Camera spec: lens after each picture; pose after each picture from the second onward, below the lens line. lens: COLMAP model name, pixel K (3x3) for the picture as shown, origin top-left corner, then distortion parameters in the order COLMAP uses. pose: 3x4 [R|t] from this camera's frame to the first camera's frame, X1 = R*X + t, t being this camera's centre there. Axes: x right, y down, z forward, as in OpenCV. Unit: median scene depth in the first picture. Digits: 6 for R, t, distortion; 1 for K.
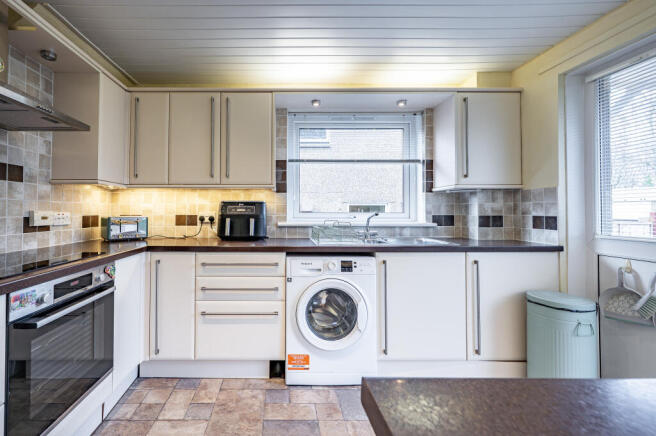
lens RADIAL K [[273.2, 0, 292.5], [0, 273.2, 206.2], [0, 0, 1]] dist [-0.000692, 0.000736]
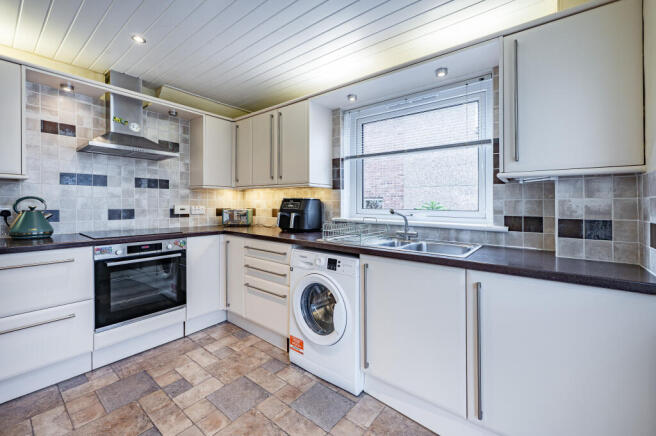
lens RADIAL K [[273.2, 0, 351.9], [0, 273.2, 203.8], [0, 0, 1]] dist [-0.000692, 0.000736]
pose [[0.796060, 0.007320, -0.605173, 0.848140], [0.002972, 0.999868, 0.016003, -0.014084], [0.605210, -0.014538, 0.795933, 0.261880]]
